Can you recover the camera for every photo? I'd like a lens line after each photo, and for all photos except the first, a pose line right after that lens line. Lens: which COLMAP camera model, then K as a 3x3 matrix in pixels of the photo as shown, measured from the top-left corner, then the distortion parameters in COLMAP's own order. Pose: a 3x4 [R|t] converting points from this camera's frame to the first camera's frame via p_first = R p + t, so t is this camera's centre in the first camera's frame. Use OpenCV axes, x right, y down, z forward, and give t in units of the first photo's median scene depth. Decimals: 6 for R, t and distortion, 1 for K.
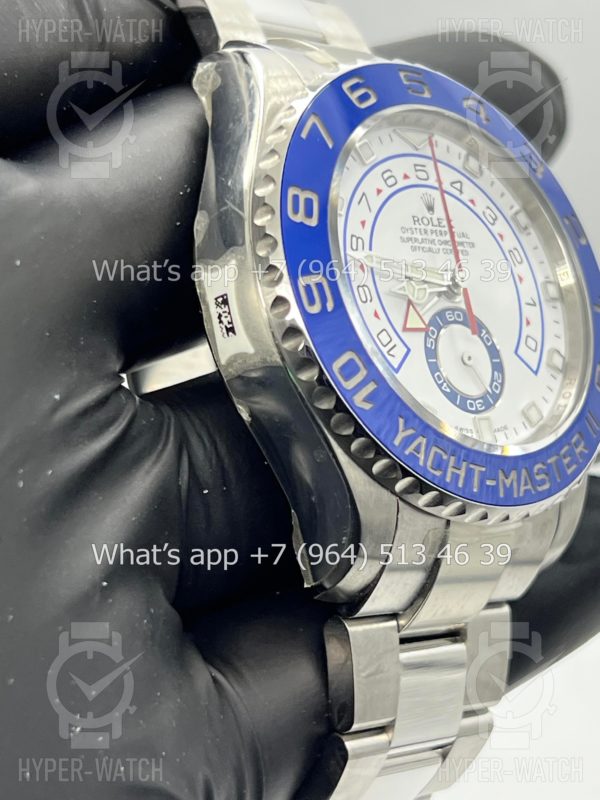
lens RADIAL K [[1853.0, 0, 300.9], [0, 1853.0, 426.1], [0, 0, 1]] dist [0.137785, 0.177525]
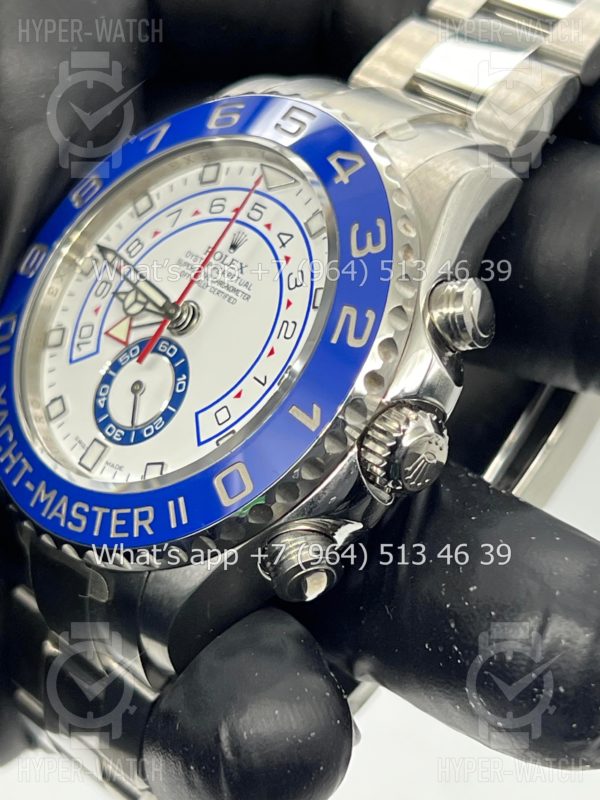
lens RADIAL K [[1853.0, 0, 300.9], [0, 1853.0, 426.1], [0, 0, 1]] dist [0.137785, 0.177525]
pose [[0.016493, 0.194406, -0.980783, 1.023709], [-0.369937, 0.912493, 0.174649, -0.214890], [0.928910, 0.359947, 0.086968, 1.004368]]
